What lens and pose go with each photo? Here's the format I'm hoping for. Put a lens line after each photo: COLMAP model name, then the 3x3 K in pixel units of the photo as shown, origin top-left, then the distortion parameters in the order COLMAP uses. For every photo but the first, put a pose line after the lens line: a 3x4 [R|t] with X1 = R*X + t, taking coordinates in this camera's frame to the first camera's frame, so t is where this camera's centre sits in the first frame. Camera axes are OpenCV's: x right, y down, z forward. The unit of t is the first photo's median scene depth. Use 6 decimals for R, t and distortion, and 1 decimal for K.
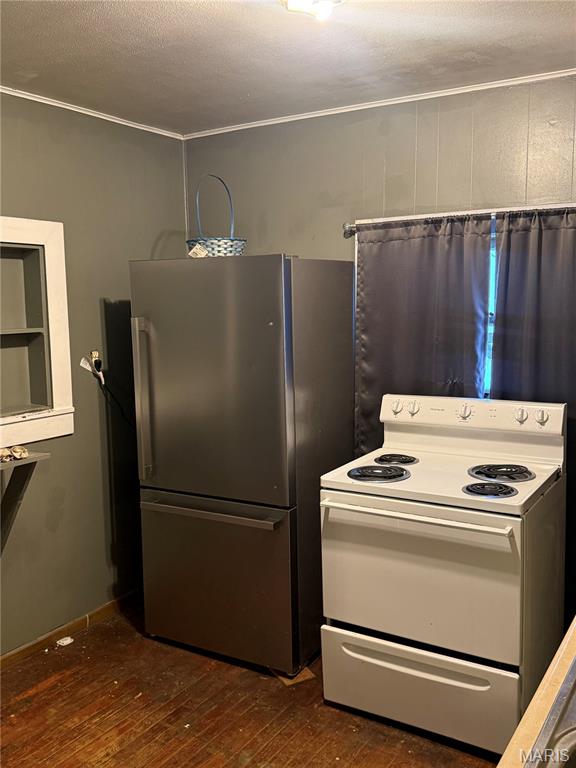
lens RADIAL K [[716.1, 0, 284.5], [0, 716.1, 386.1], [0, 0, 1]] dist [0.147806, -0.279455]
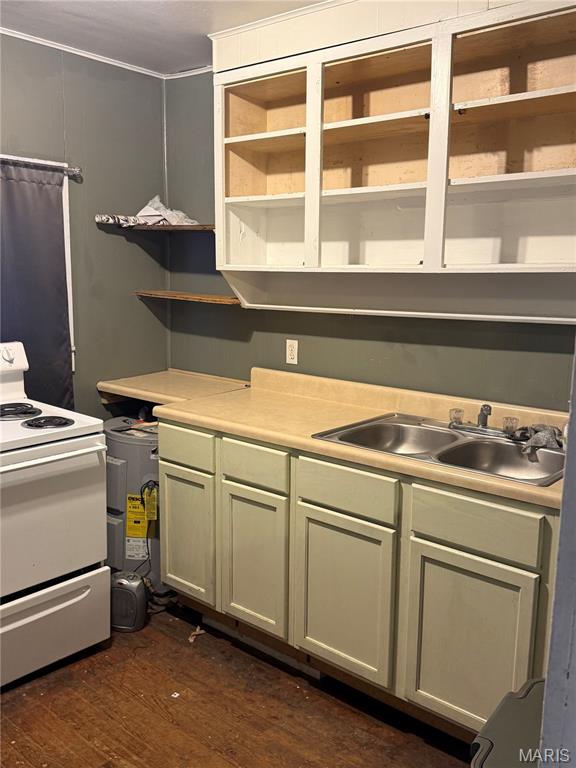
lens RADIAL K [[716.1, 0, 284.5], [0, 716.1, 386.1], [0, 0, 1]] dist [0.147806, -0.279455]
pose [[0.145763, -0.149718, 0.977925, -0.711758], [0.101973, 0.985491, 0.135677, -0.019628], [-0.984050, 0.079945, 0.158915, 0.487842]]
